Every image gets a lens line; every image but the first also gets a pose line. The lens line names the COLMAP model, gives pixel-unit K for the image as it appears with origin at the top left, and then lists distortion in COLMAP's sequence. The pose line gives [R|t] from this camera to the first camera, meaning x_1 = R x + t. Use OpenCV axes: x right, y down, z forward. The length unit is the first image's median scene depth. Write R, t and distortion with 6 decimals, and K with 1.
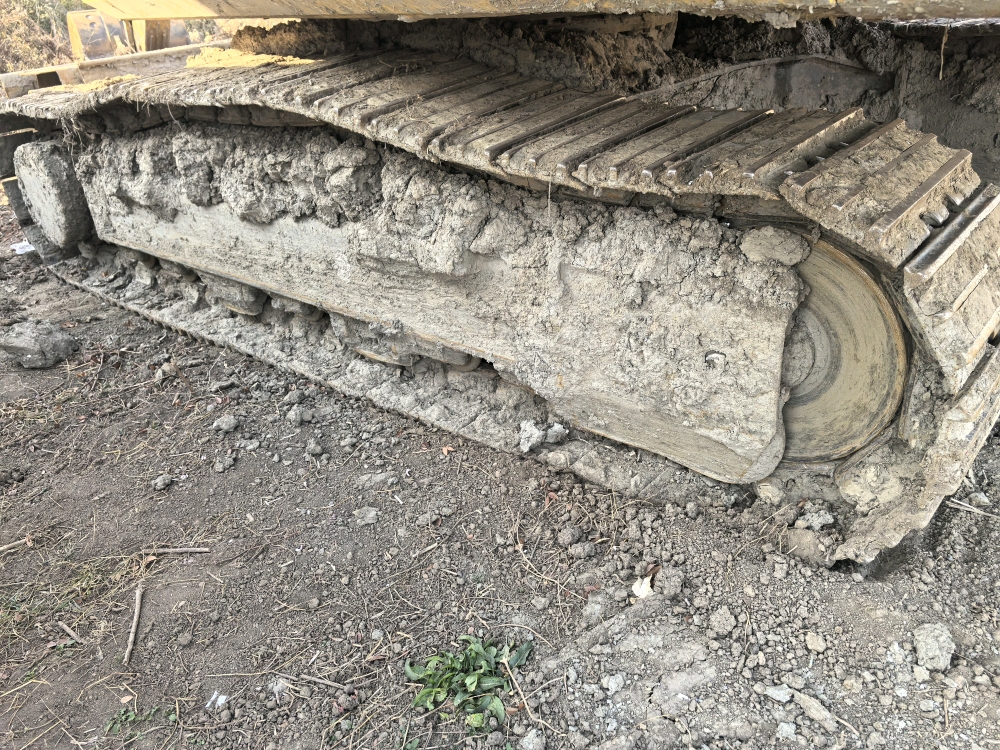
lens RADIAL K [[811.7, 0, 501.9], [0, 811.7, 398.8], [0, 0, 1]] dist [0.067908, -0.131909]
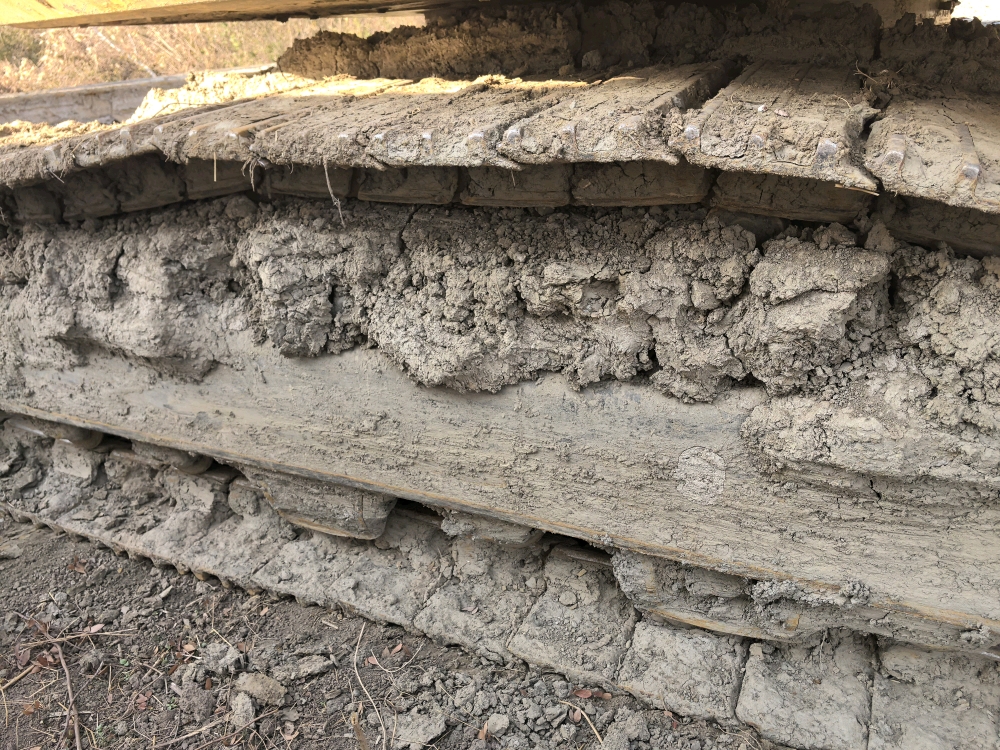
lens RADIAL K [[811.7, 0, 501.9], [0, 811.7, 398.8], [0, 0, 1]] dist [0.067908, -0.131909]
pose [[0.959906, -0.081930, 0.268081, -0.368707], [0.102034, 0.992852, -0.061918, -0.158028], [-0.261092, 0.086789, 0.961405, 0.451545]]
